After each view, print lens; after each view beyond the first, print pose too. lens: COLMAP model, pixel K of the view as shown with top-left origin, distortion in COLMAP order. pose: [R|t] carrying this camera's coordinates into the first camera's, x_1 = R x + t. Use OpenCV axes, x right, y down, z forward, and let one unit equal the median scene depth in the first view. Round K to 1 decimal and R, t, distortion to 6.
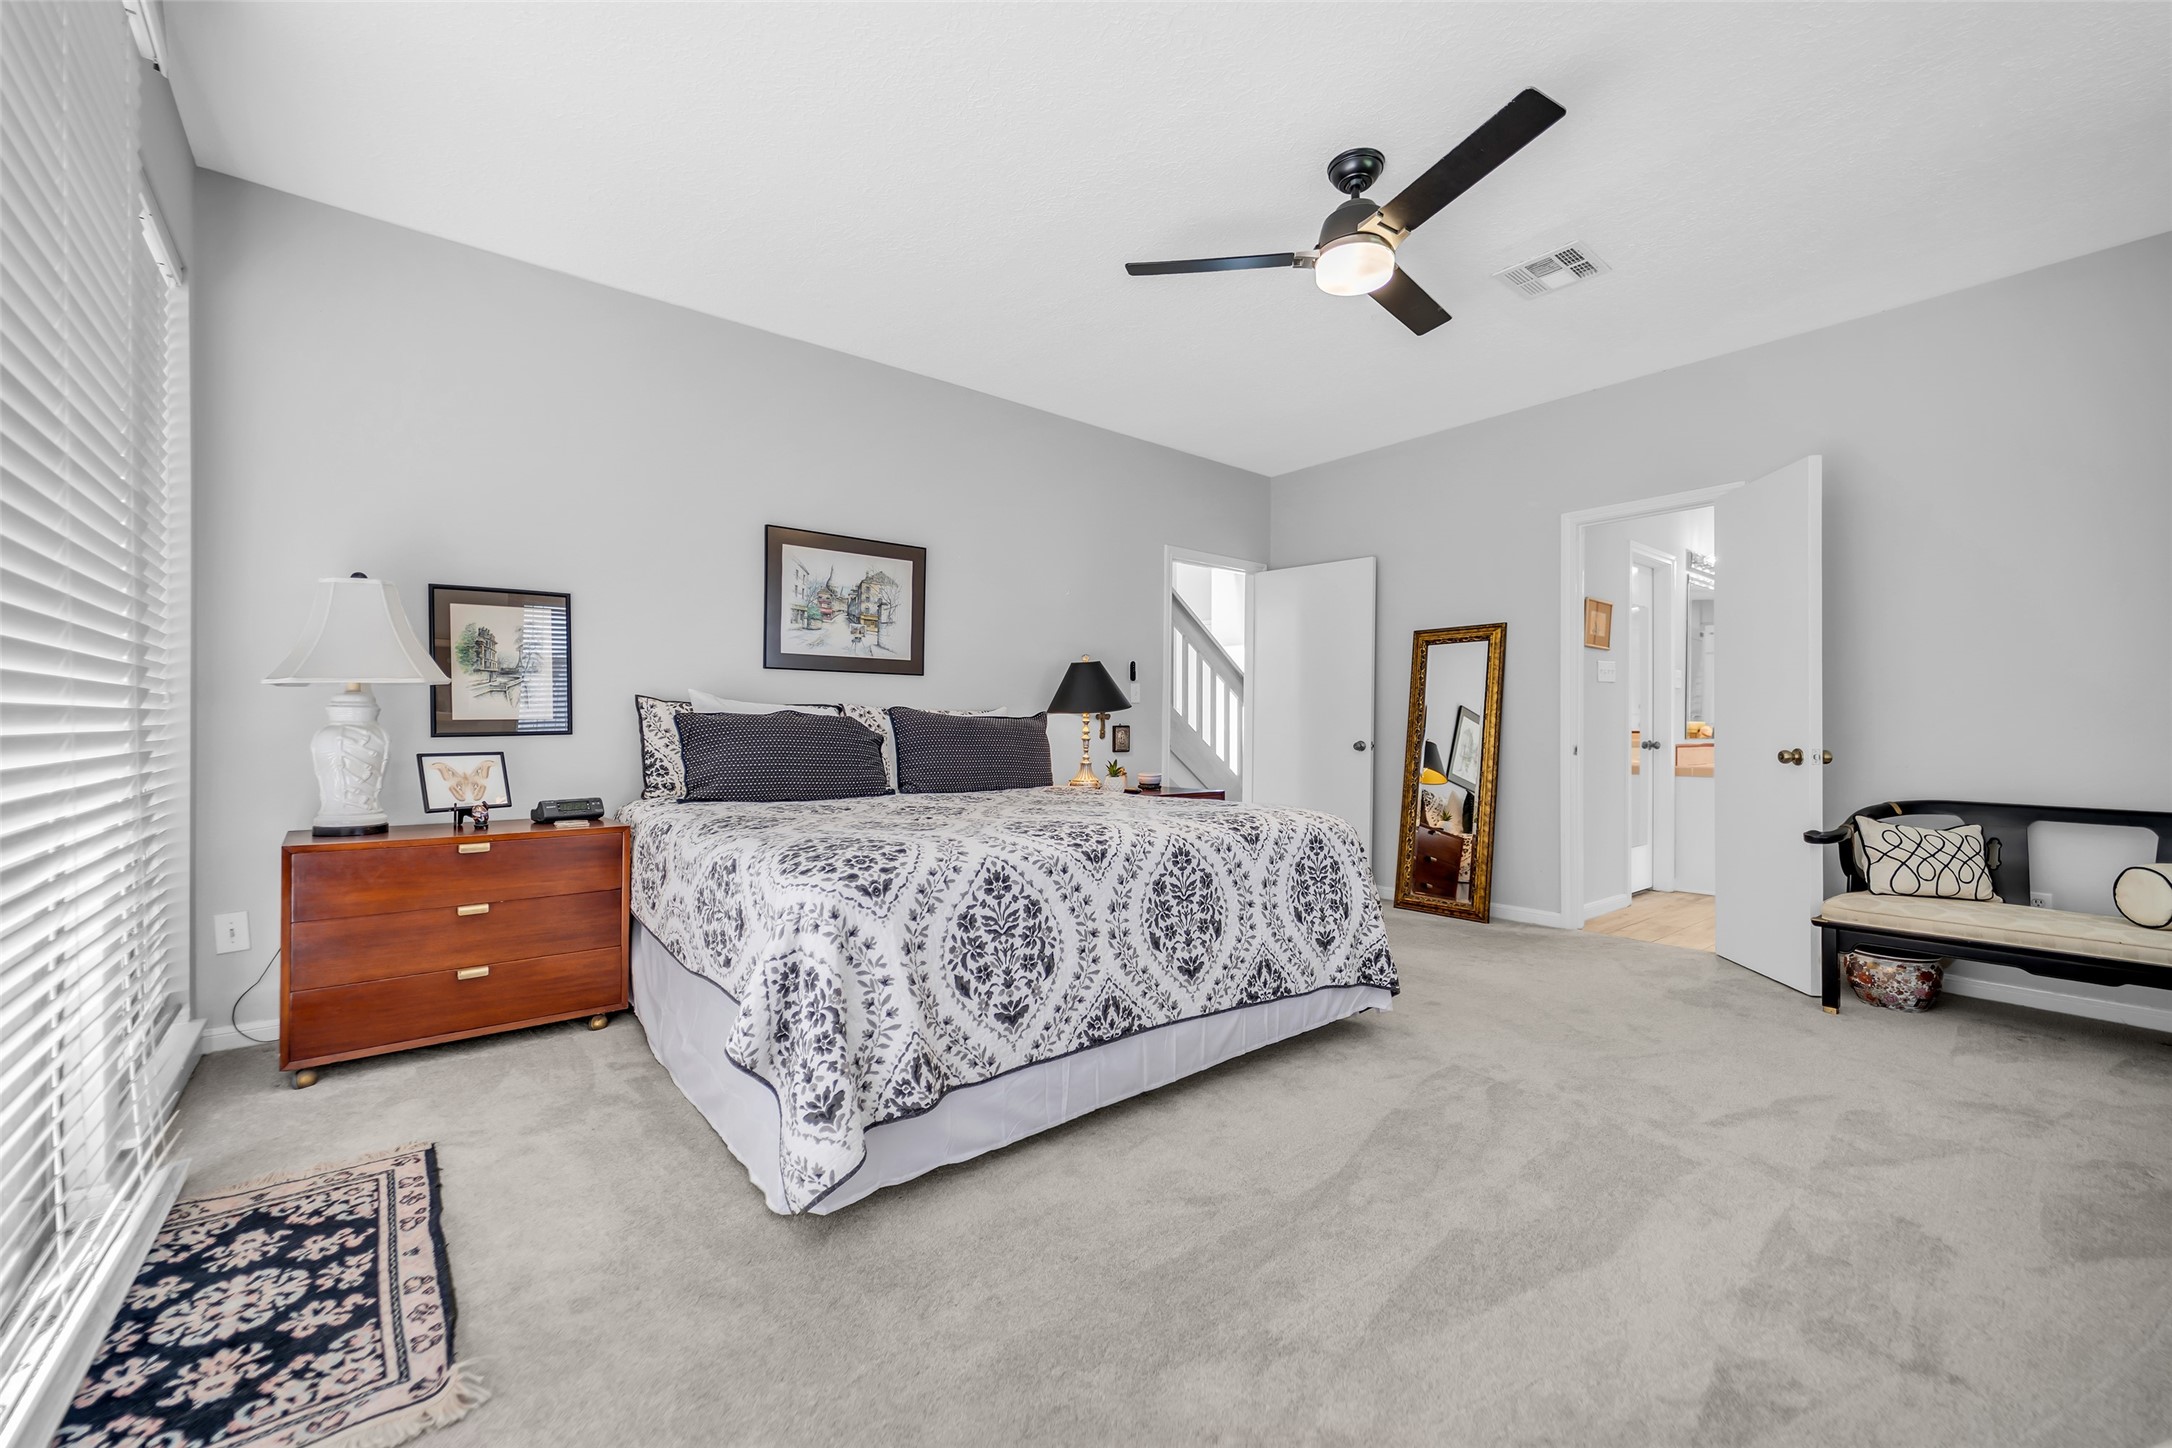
lens RADIAL K [[881.3, 0, 1086.7], [0, 881.3, 717.6], [0, 0, 1]] dist [0.000520, 0.000110]
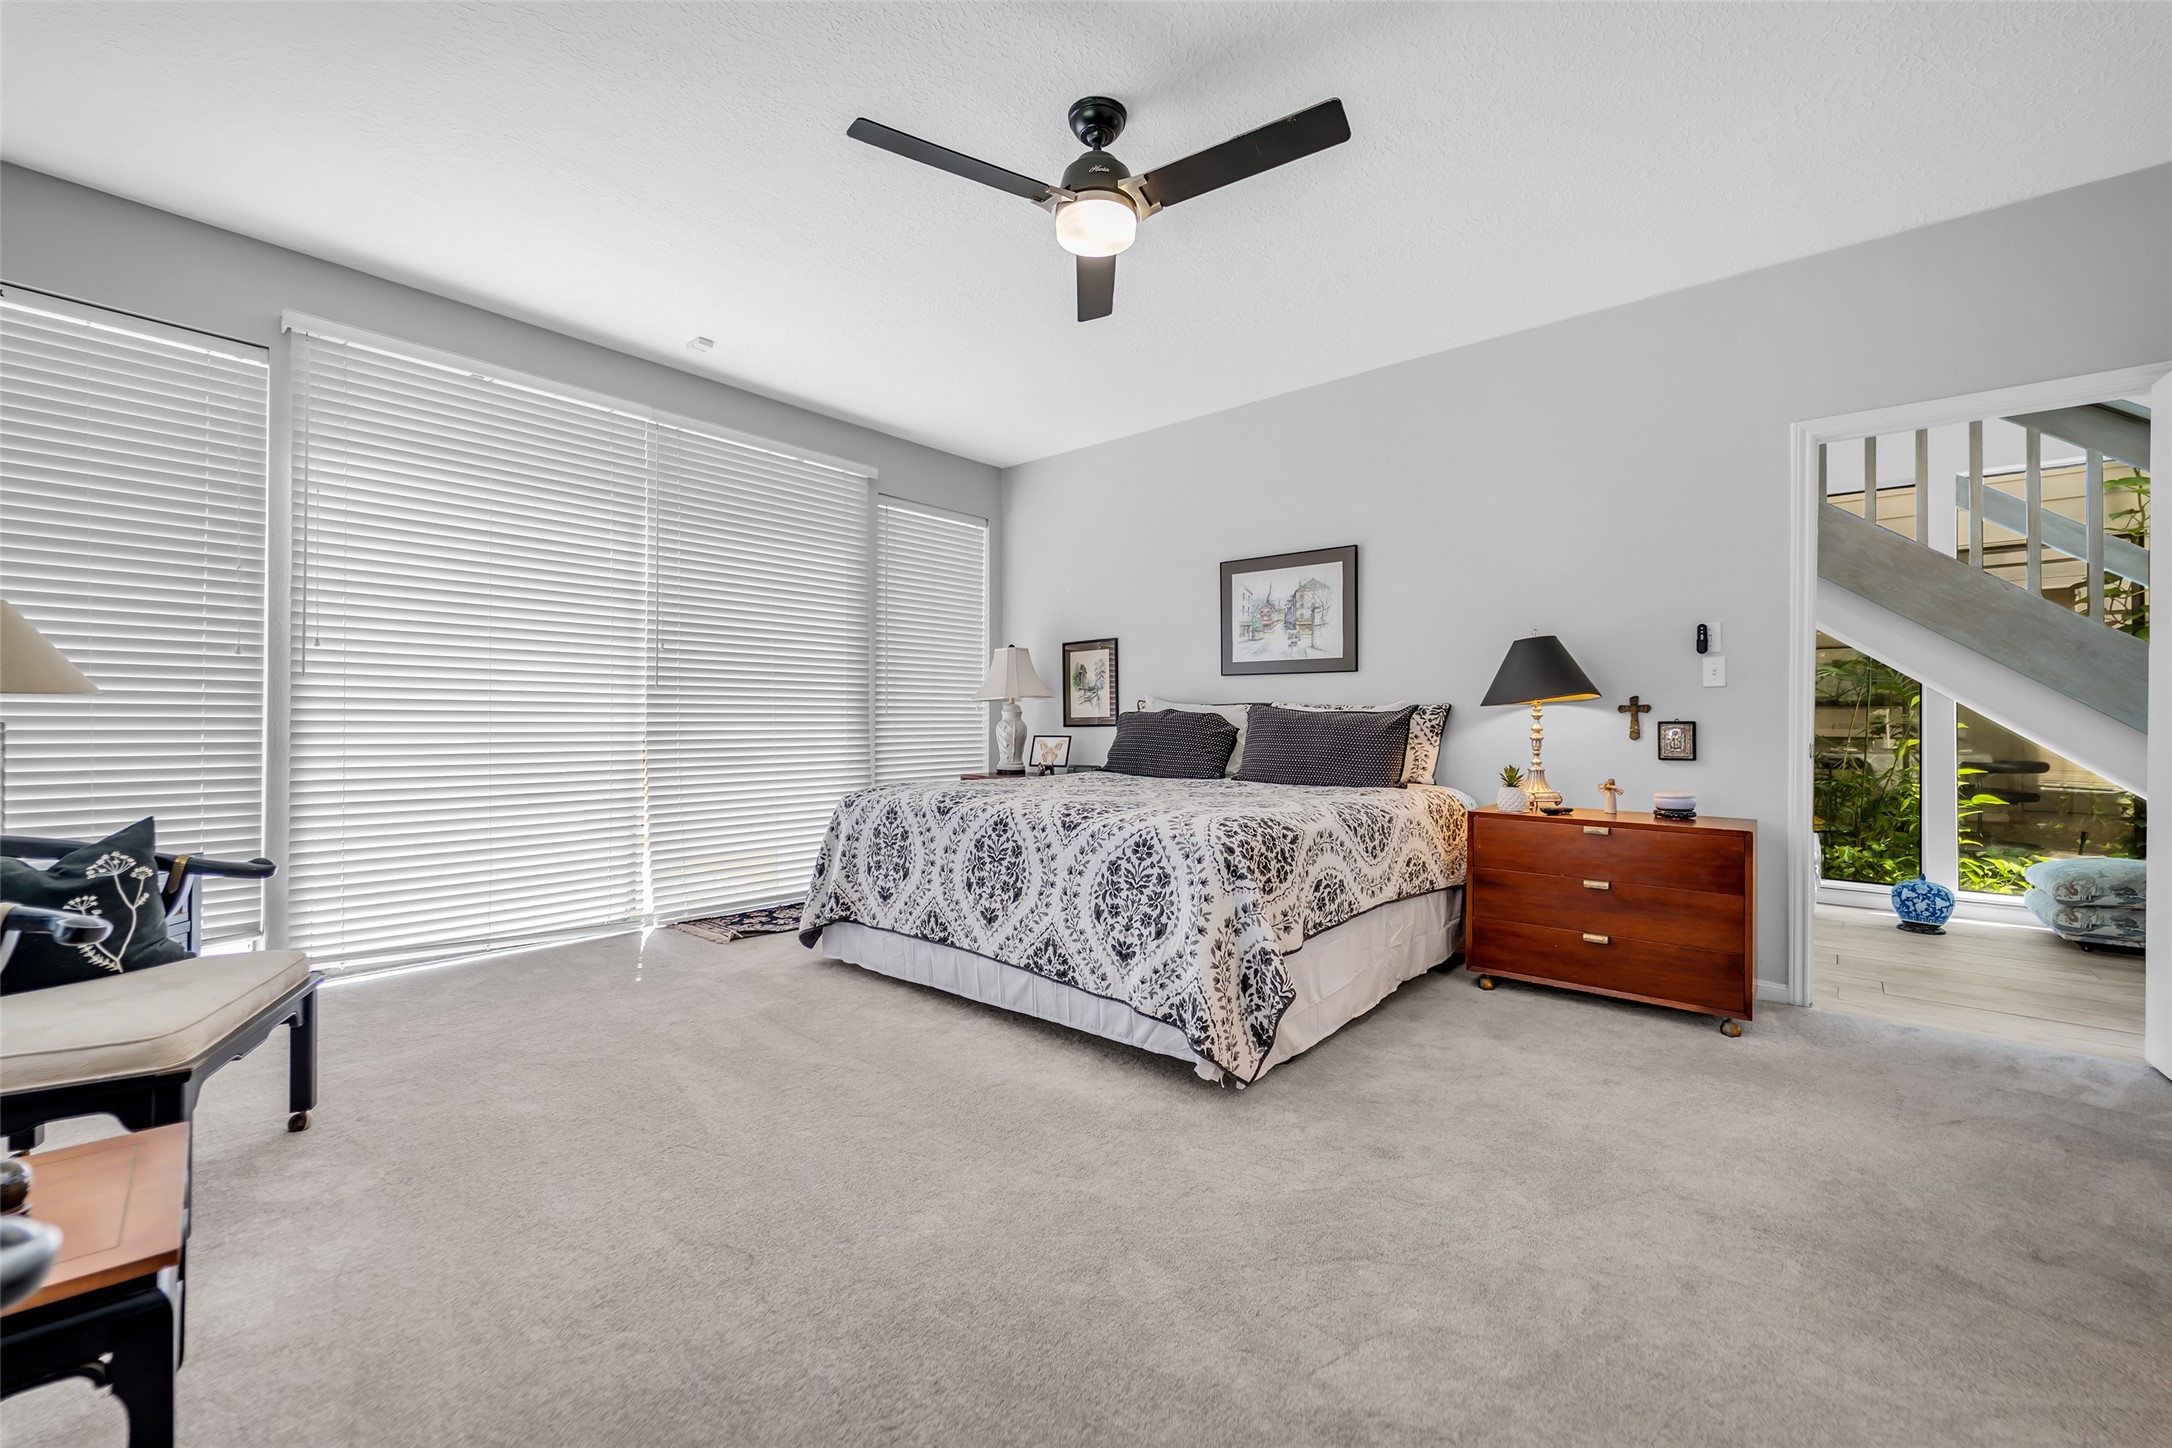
lens RADIAL K [[872.1, 0, 1072.6], [0, 872.1, 721.9], [0, 0, 1]] dist [-0.000637, -0.000417]
pose [[0.163145, -0.000924, -0.986602, 1.157737], [0.004405, 0.999990, -0.000208, 0.013901], [0.986592, -0.004312, 0.163148, 0.800553]]
